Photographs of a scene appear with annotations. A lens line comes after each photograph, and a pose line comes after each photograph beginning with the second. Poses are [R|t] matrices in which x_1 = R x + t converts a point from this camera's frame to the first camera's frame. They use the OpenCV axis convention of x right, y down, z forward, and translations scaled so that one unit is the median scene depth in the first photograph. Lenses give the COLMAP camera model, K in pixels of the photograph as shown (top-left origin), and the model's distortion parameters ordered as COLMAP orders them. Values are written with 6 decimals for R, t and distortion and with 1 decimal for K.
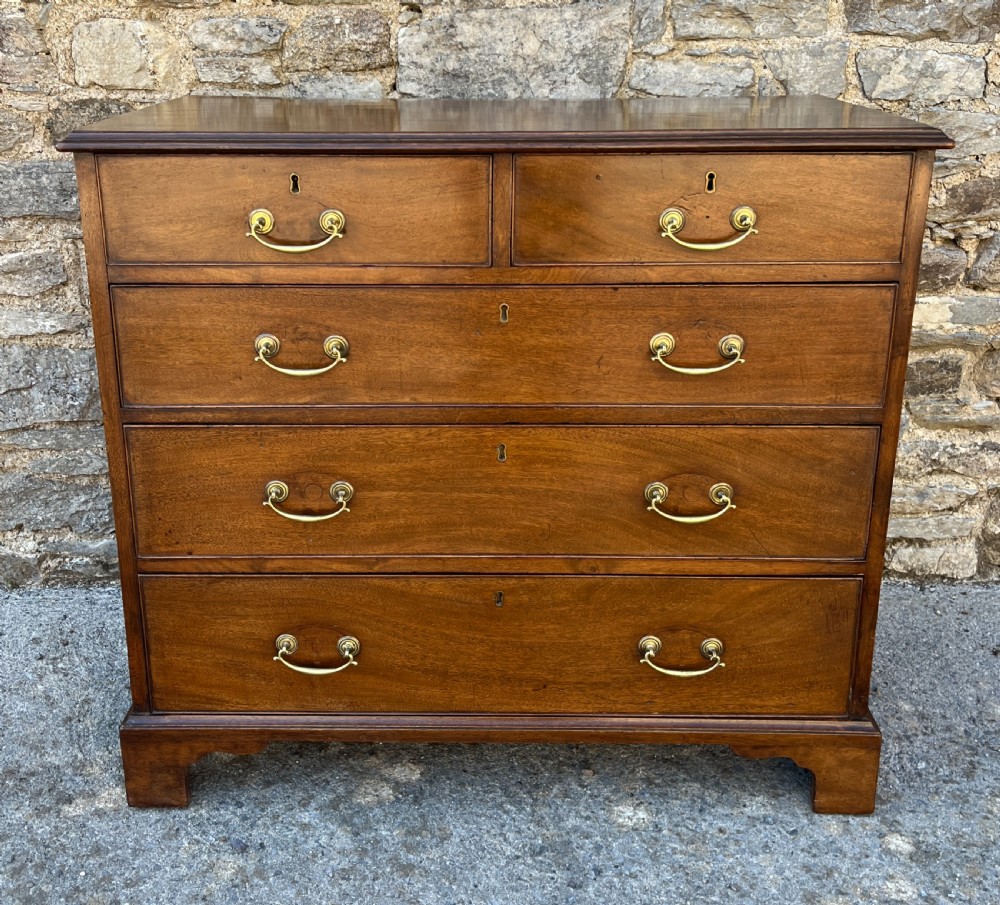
lens RADIAL K [[1114.7, 0, 486.4], [0, 1114.7, 368.9], [0, 0, 1]] dist [0.035819, 0.000000]
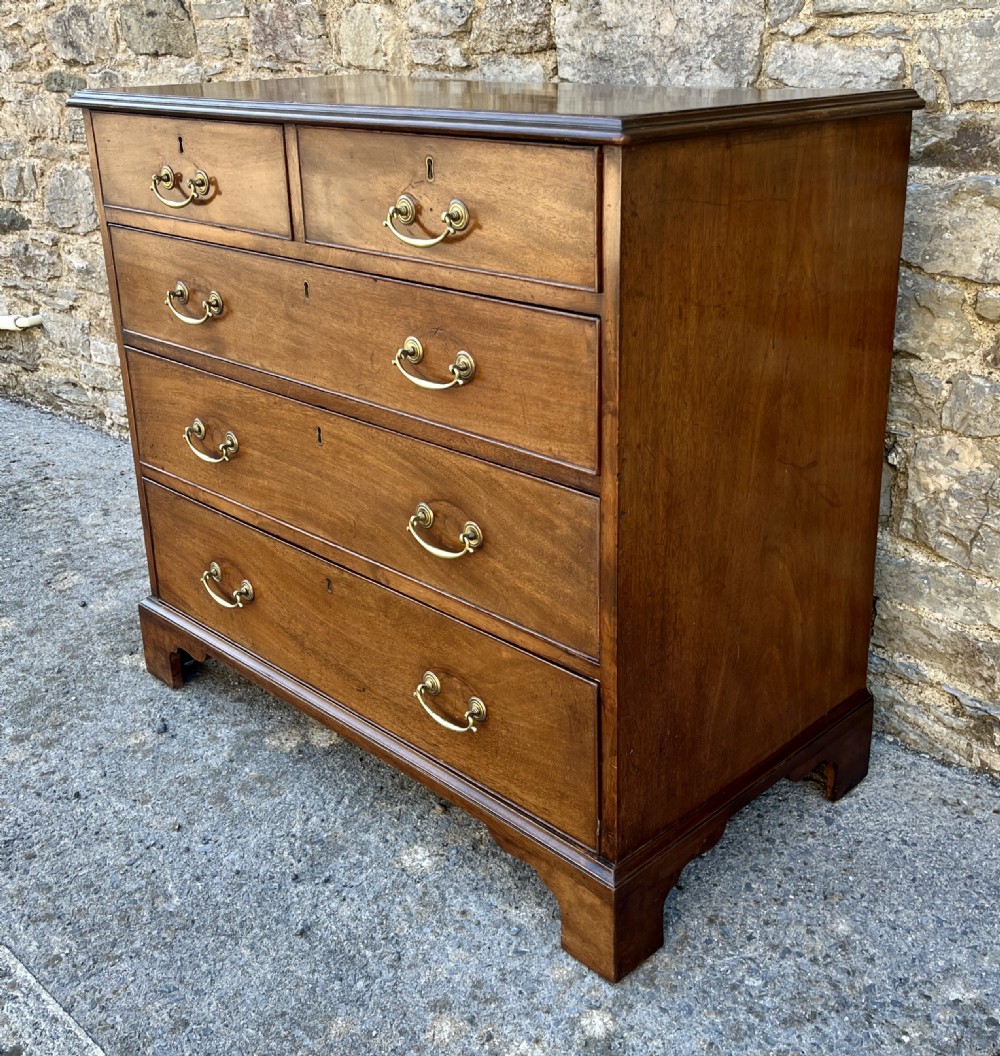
lens RADIAL K [[1214.5, 0, 553.7], [0, 1214.5, 460.0], [0, 0, 1]] dist [0.034644, 0.000000]
pose [[0.733592, 0.221885, -0.642347, 0.767864], [-0.197620, 0.974002, 0.110756, -0.056750], [0.650223, 0.045691, 0.758369, 0.283668]]
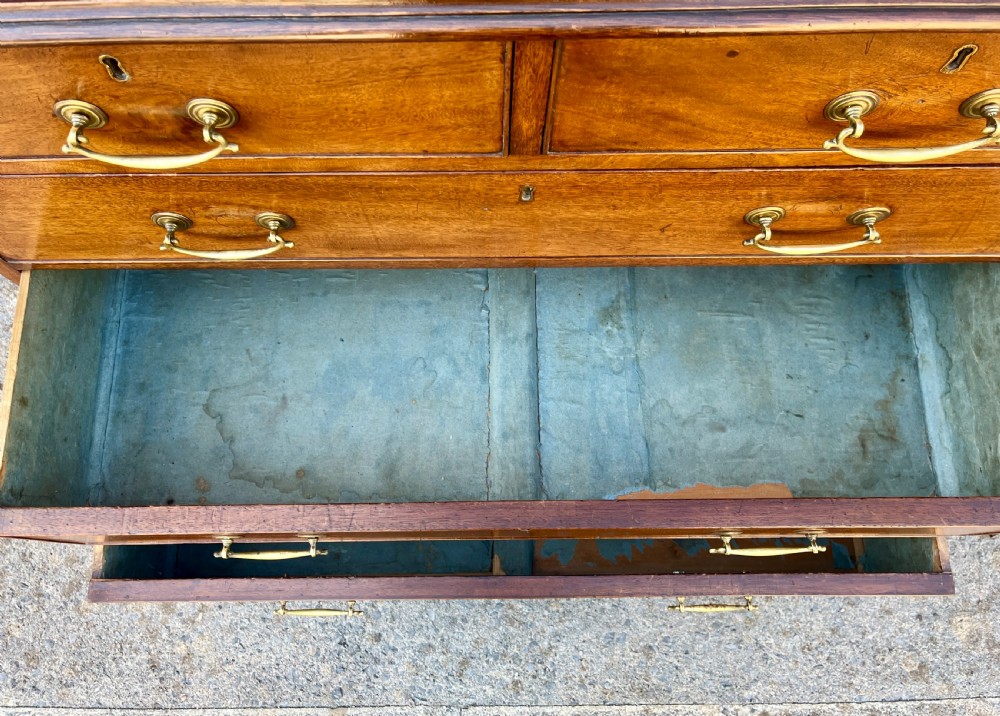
lens RADIAL K [[781.8, 0, 484.0], [0, 781.8, 341.7], [0, 0, 1]] dist [0.043335, -0.046570]
pose [[0.999817, -0.016545, -0.009595, -0.004807], [0.017451, 0.583849, 0.811675, -0.308834], [-0.007827, -0.811694, 0.584031, 0.572860]]
